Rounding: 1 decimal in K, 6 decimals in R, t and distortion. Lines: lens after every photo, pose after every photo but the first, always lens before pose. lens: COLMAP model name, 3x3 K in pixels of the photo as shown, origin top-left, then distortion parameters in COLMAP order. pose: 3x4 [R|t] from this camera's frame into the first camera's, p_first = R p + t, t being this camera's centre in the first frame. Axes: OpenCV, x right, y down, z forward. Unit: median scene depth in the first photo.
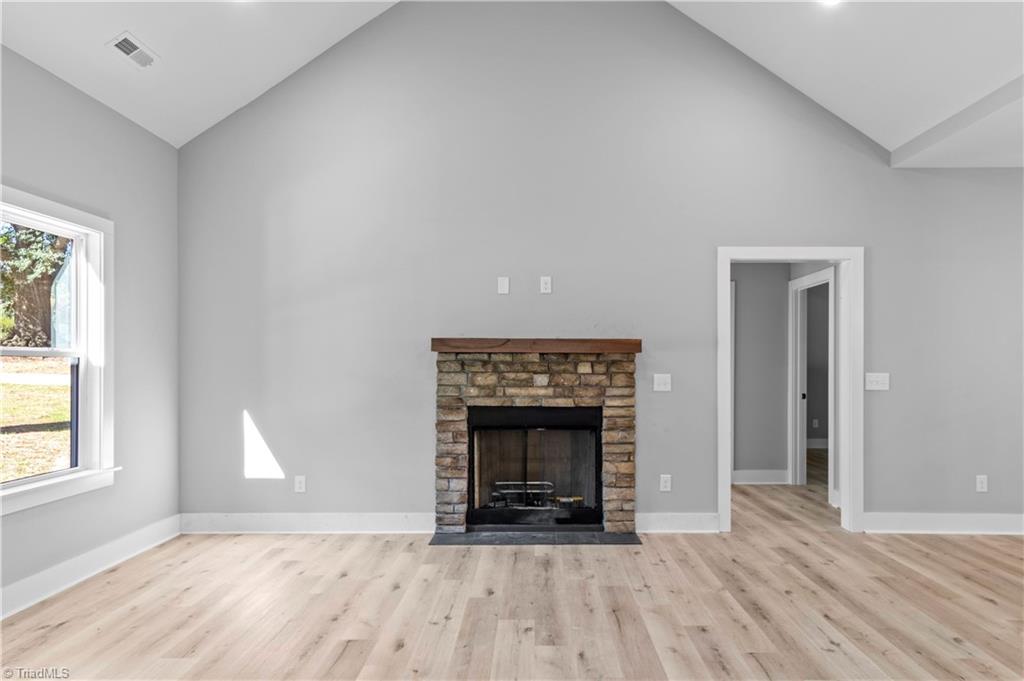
lens RADIAL K [[576.3, 0, 540.0], [0, 576.3, 370.2], [0, 0, 1]] dist [-0.000840, 0.000292]
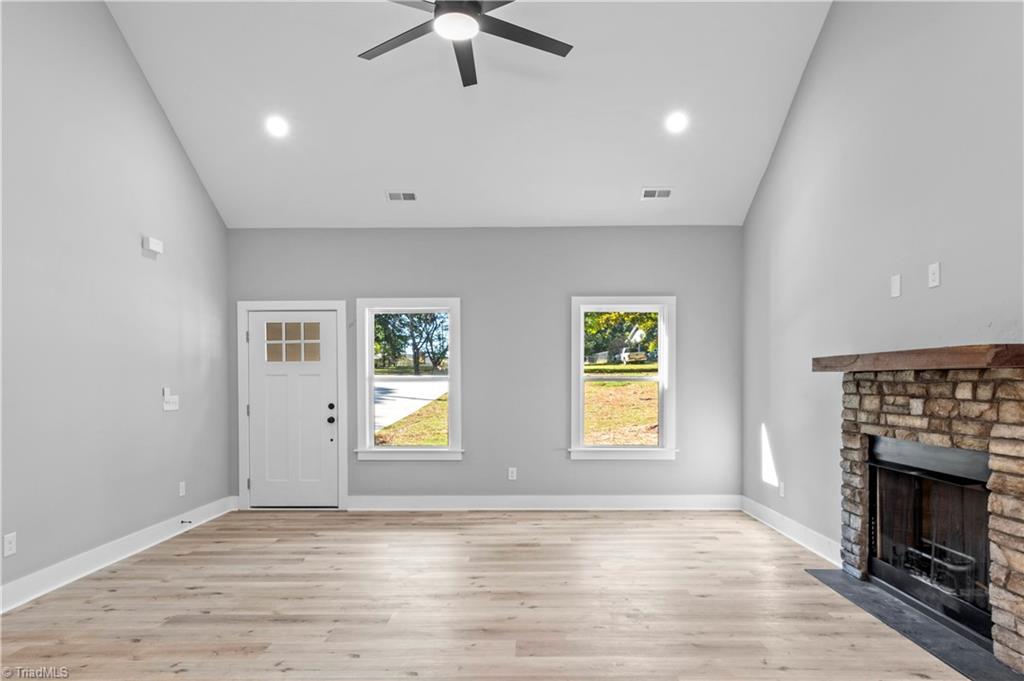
lens RADIAL K [[592.6, 0, 515.0], [0, 592.6, 386.7], [0, 0, 1]] dist [0.000231, 0.032169]
pose [[-0.020646, 0.006352, -0.999767, 0.776026], [-0.008162, 0.999945, 0.006521, -0.009402], [0.999754, 0.008295, -0.020593, 0.498746]]
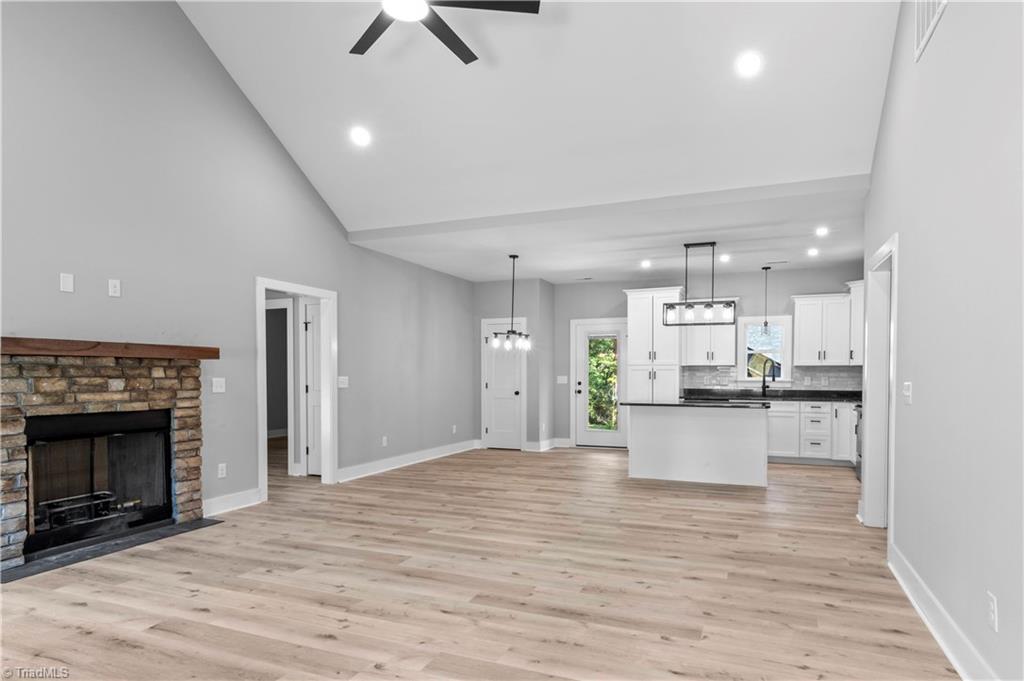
lens RADIAL K [[577.9, 0, 529.4], [0, 577.9, 380.7], [0, 0, 1]] dist [0.002702, 0.001310]
pose [[0.380233, -0.013261, 0.924796, -0.643940], [0.012136, 0.999883, 0.009348, 0.009356], [-0.924811, 0.007669, 0.380349, -0.030115]]
